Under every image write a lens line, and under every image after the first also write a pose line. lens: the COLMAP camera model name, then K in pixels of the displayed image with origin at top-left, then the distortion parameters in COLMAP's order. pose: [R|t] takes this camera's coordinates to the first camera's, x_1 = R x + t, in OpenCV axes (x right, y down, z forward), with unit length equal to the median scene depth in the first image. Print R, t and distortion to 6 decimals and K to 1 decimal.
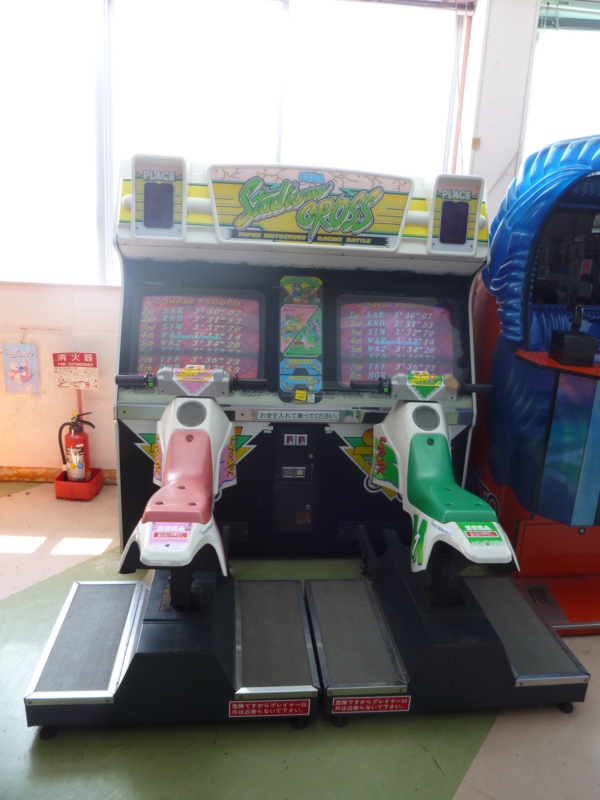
lens RADIAL K [[600.2, 0, 294.4], [0, 600.2, 397.1], [0, 0, 1]] dist [-0.080871, 0.022285]
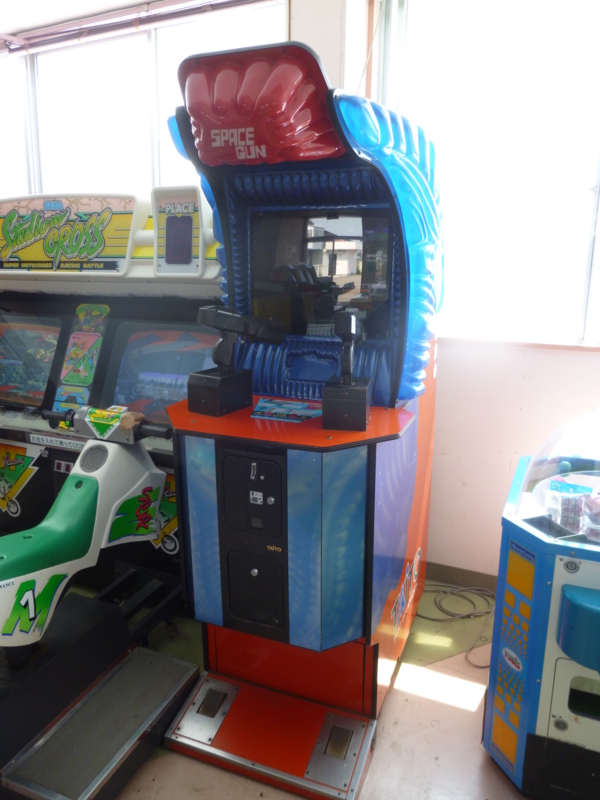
lens RADIAL K [[600.2, 0, 298.0], [0, 600.2, 401.9], [0, 0, 1]] dist [-0.080871, 0.022285]
pose [[0.886191, 0.070650, -0.457903, 0.853328], [-0.089253, 0.995826, -0.019088, -0.057044], [0.454643, 0.057784, 0.888797, 0.320241]]
